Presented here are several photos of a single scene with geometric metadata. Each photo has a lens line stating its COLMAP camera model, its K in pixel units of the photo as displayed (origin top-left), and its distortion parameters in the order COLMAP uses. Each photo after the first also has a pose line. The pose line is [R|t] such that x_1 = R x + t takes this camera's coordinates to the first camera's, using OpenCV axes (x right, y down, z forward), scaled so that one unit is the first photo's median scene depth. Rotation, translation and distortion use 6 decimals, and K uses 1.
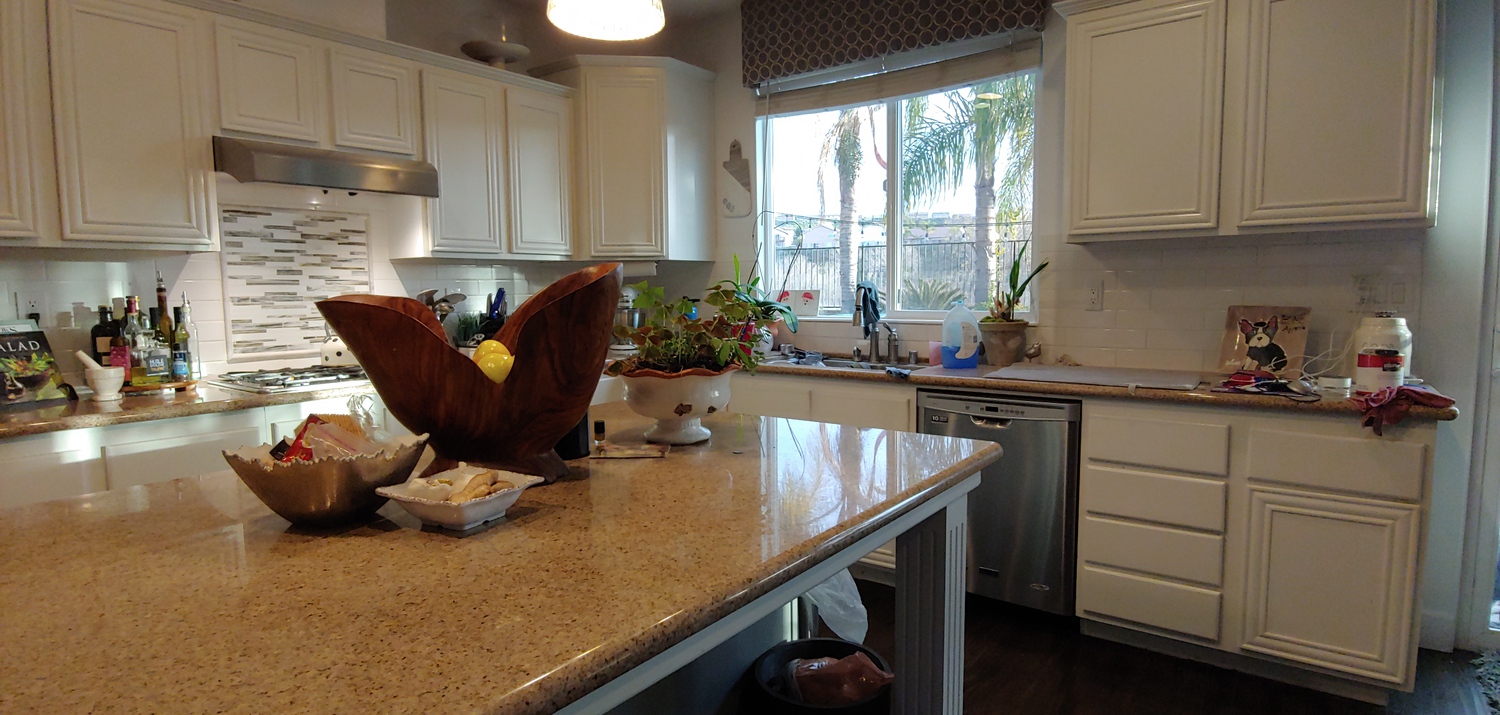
lens RADIAL K [[753.2, 0, 753.3], [0, 753.2, 356.4], [0, 0, 1]] dist [-0.016611, -0.001982]
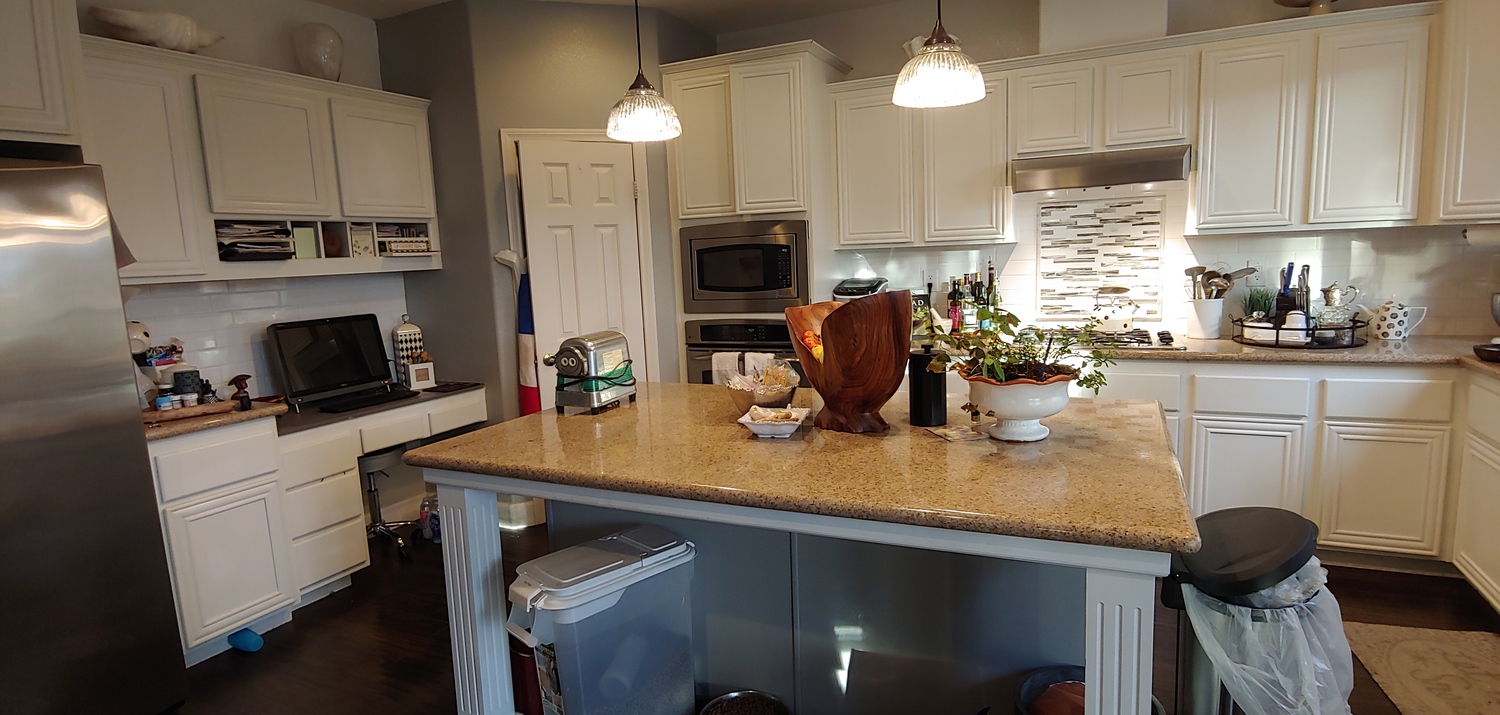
lens RADIAL K [[753.2, 0, 753.3], [0, 753.2, 356.4], [0, 0, 1]] dist [-0.016611, -0.001982]
pose [[0.194365, 0.135979, -0.971459, 0.517903], [-0.045693, 0.990525, 0.129505, -0.077962], [0.979865, 0.019218, 0.198736, 0.215050]]
